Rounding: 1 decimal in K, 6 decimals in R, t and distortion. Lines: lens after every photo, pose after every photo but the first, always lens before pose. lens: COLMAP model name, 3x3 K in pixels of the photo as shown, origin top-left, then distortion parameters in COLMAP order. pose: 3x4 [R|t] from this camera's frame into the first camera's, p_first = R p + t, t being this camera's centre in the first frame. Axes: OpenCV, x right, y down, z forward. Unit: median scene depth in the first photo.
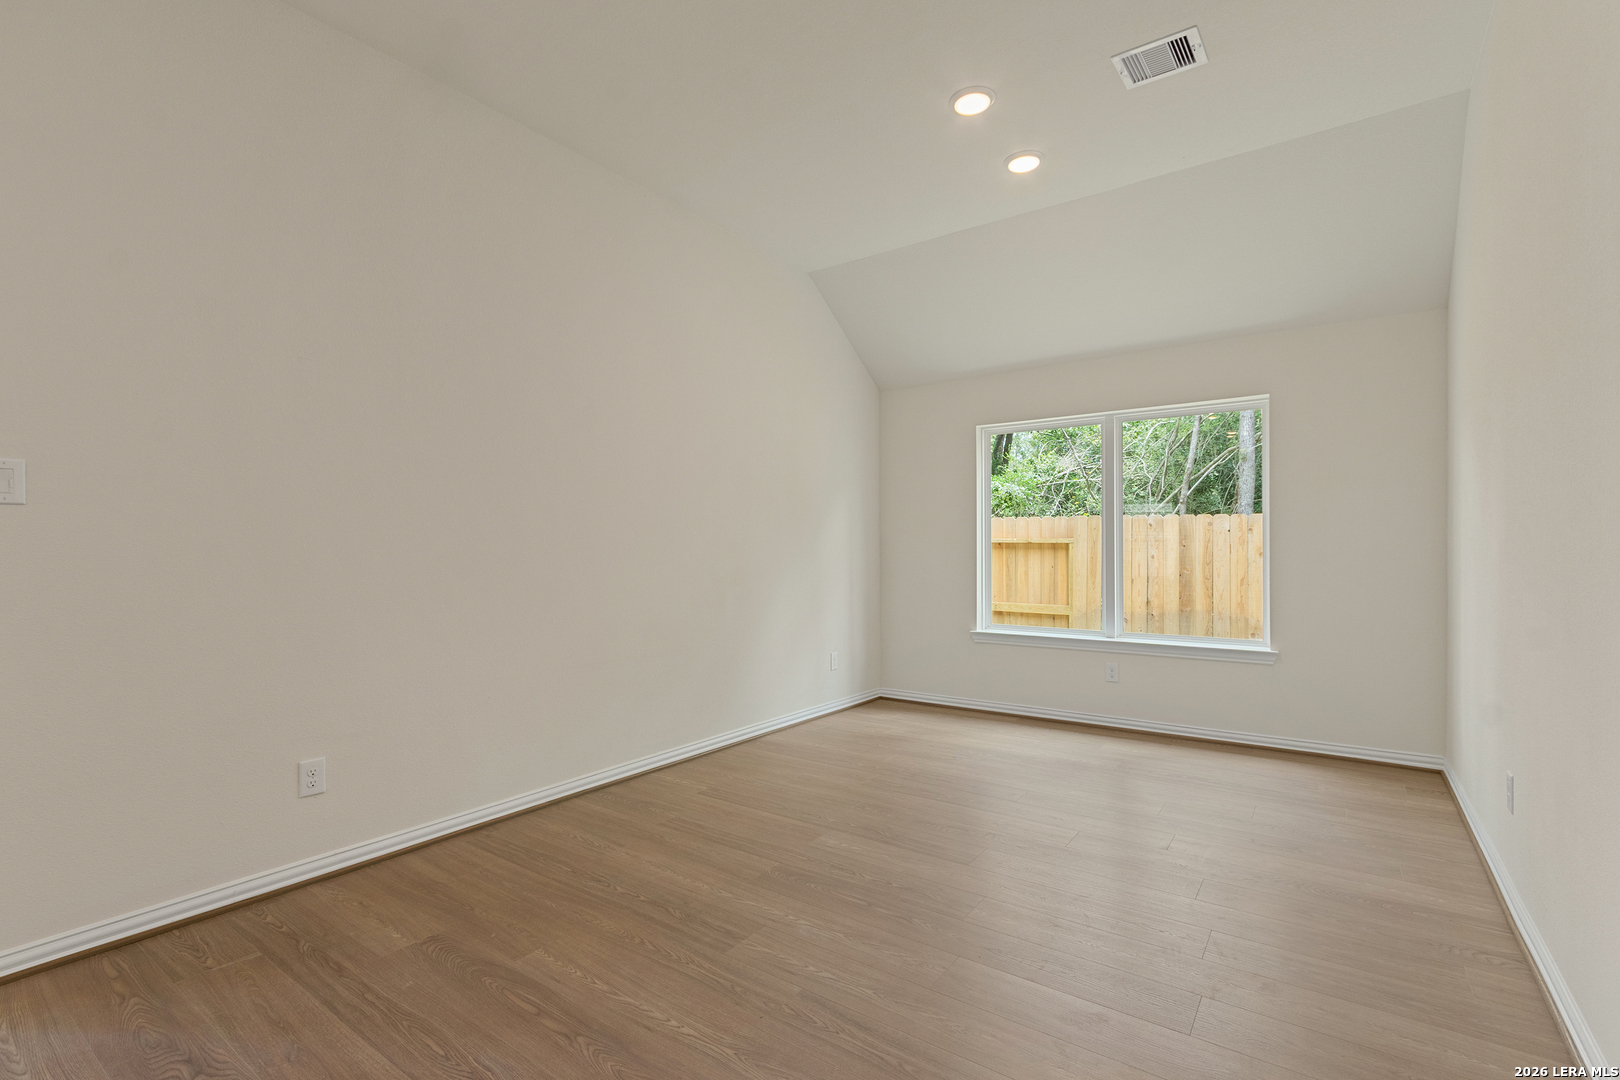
lens RADIAL K [[739.6, 0, 802.8], [0, 739.6, 543.0], [0, 0, 1]] dist [0.001511, 0.000092]
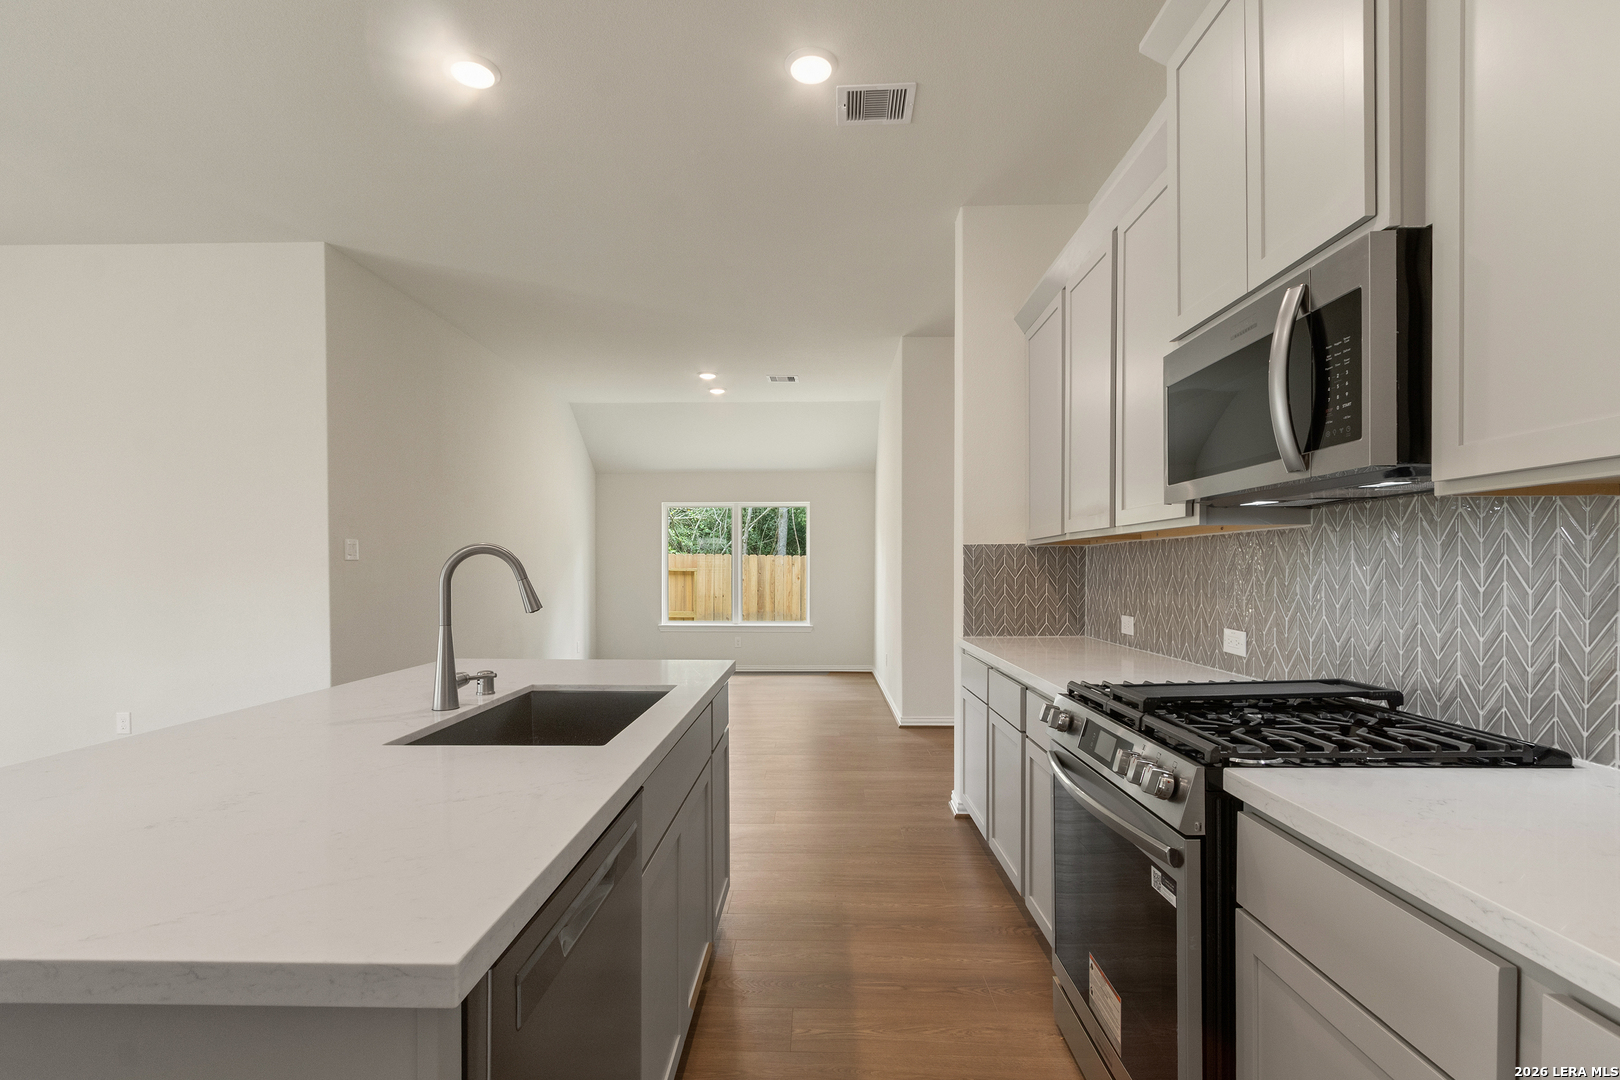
lens RADIAL K [[751.6, 0, 806.3], [0, 751.6, 572.5], [0, 0, 1]] dist [-0.001508, -0.000309]
pose [[0.822777, 0.000892, 0.568364, -0.387097], [-0.008133, 0.999915, 0.010204, -0.017062], [-0.568306, -0.013019, 0.822714, -0.490023]]
